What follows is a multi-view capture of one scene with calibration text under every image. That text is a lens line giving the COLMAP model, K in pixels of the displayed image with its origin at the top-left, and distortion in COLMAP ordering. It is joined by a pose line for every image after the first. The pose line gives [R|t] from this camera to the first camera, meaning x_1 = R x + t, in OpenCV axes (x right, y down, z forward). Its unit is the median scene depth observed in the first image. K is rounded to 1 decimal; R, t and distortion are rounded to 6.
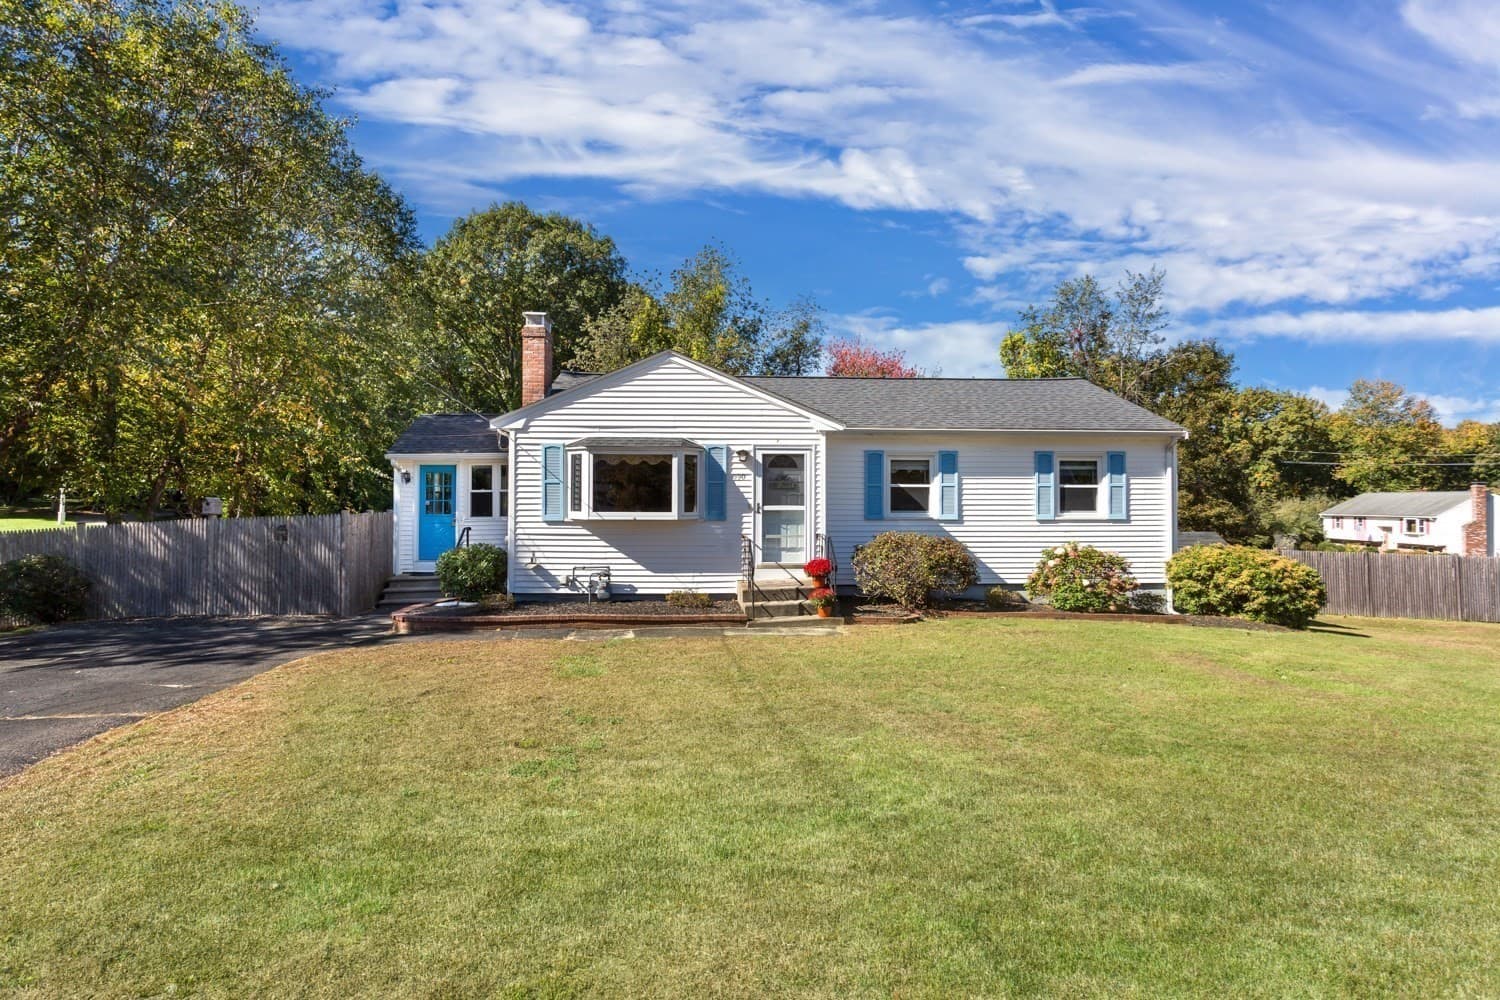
lens RADIAL K [[796.3, 0, 750.0], [0, 796.3, 500.0], [0, 0, 1]] dist [-0.003360, -0.000263]
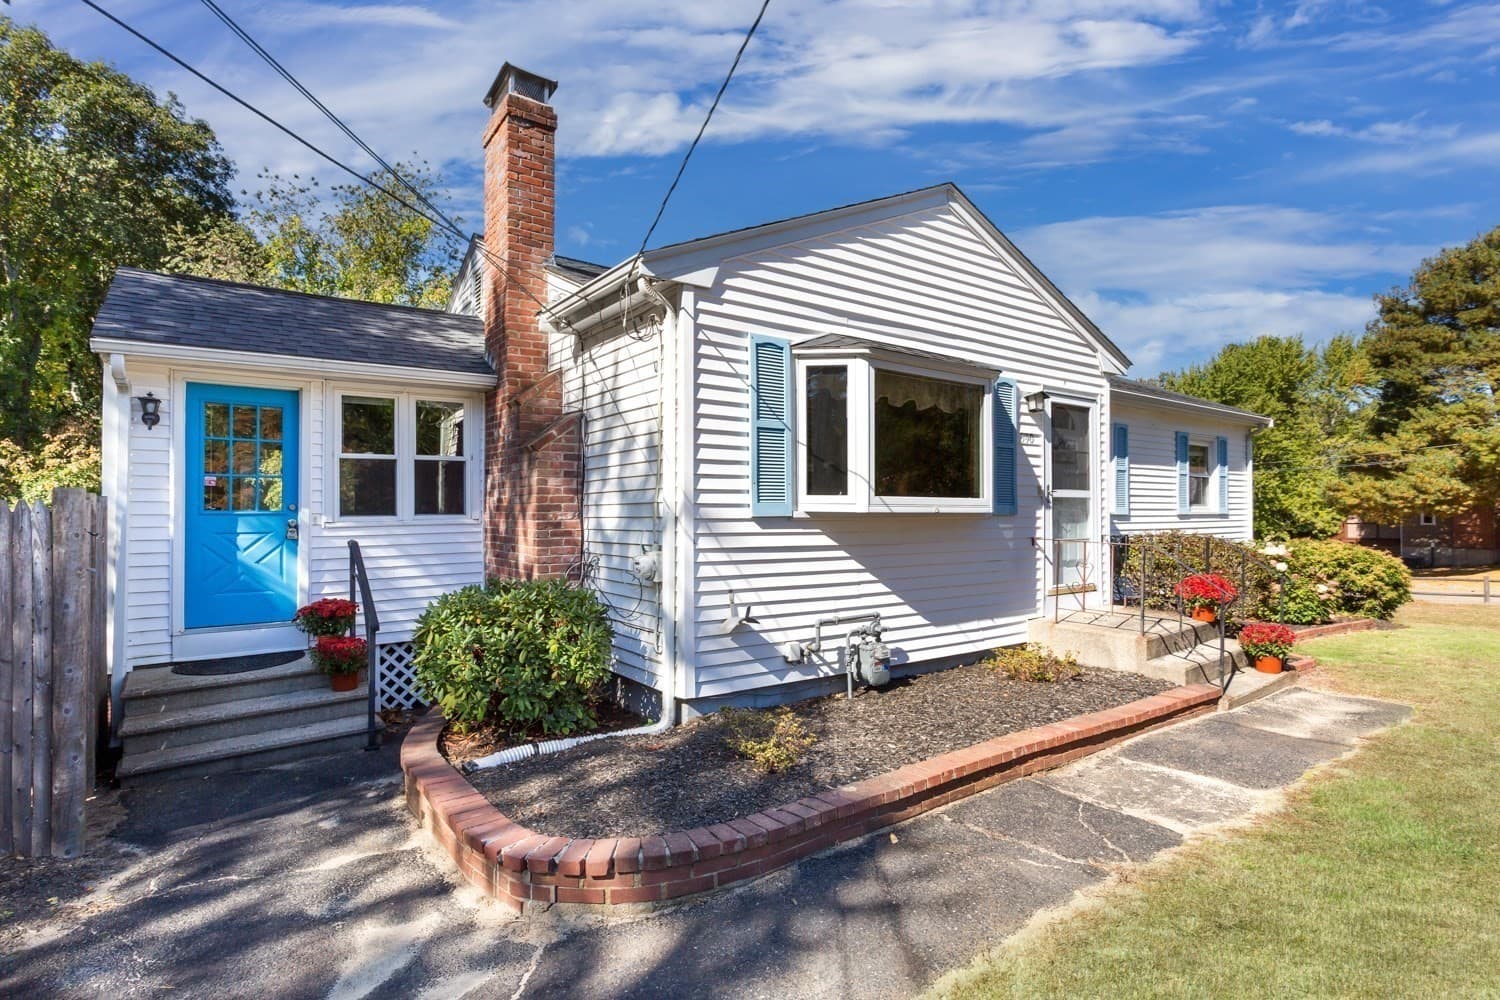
lens RADIAL K [[741.2, 0, 759.1], [0, 741.2, 511.5], [0, 0, 1]] dist [0.002540, -0.000687]
pose [[0.829373, -0.000445, 0.558695, -0.471156], [-0.000282, 0.999999, 0.001214, 0.022662], [-0.558695, -0.001164, 0.829372, 0.665748]]
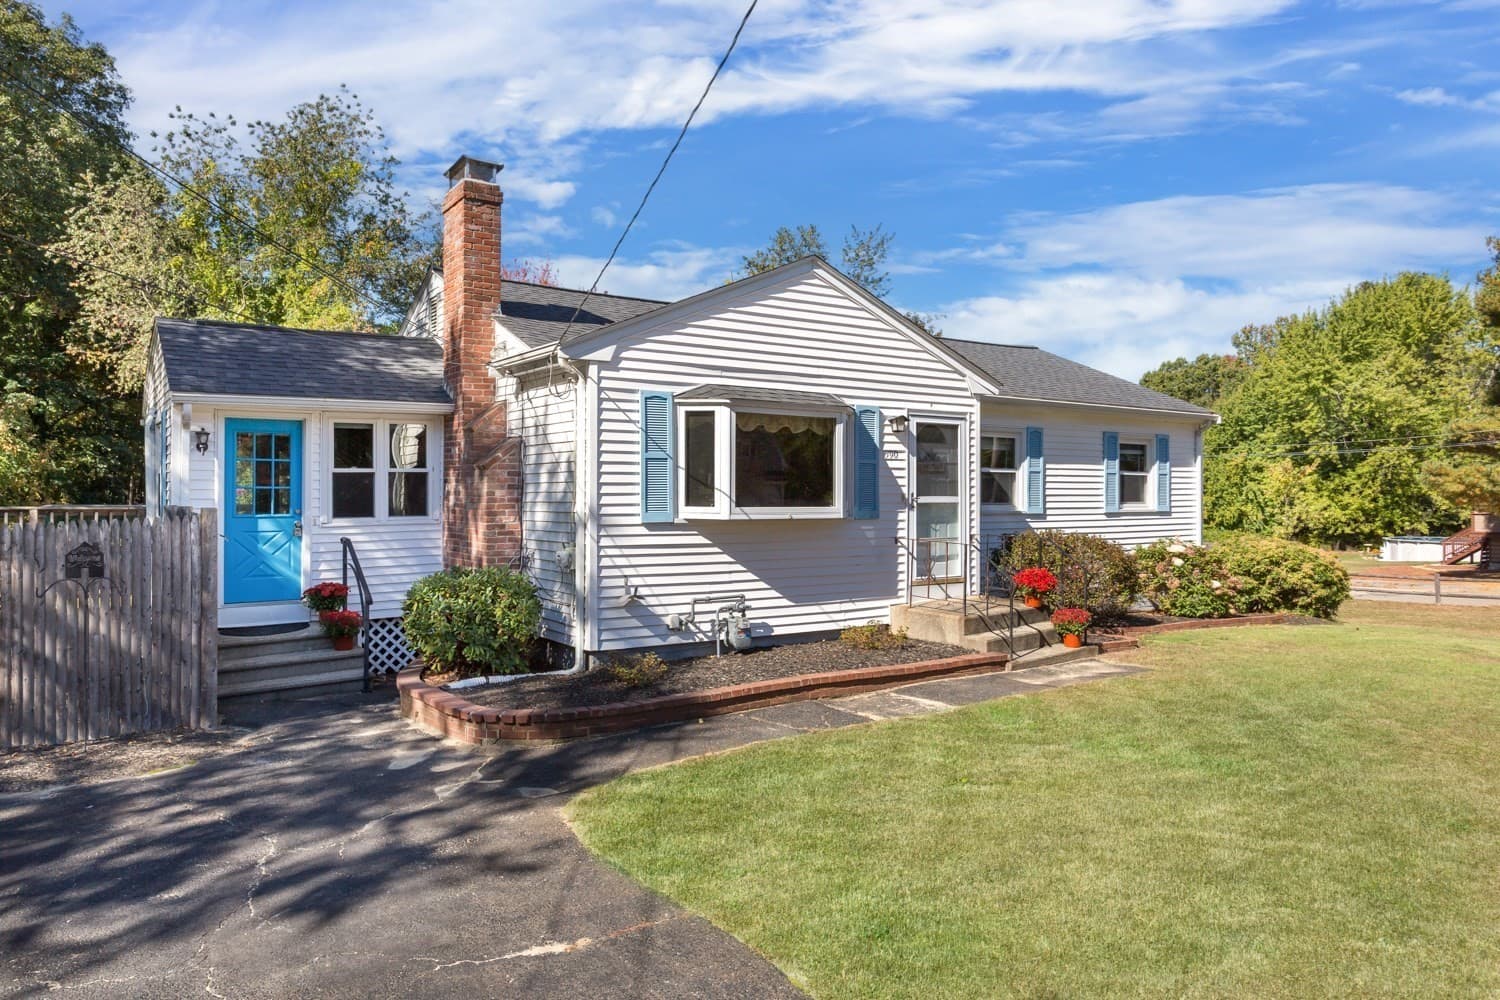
lens RADIAL K [[1000.4, 0, 750.0], [0, 1000.4, 500.0], [0, 0, 1]] dist [-0.002652, 0.001919]
pose [[0.844227, -0.002667, 0.535979, -0.579474], [-0.003854, 0.999932, 0.011046, 0.001004], [-0.535972, -0.011391, 0.844159, 0.336040]]
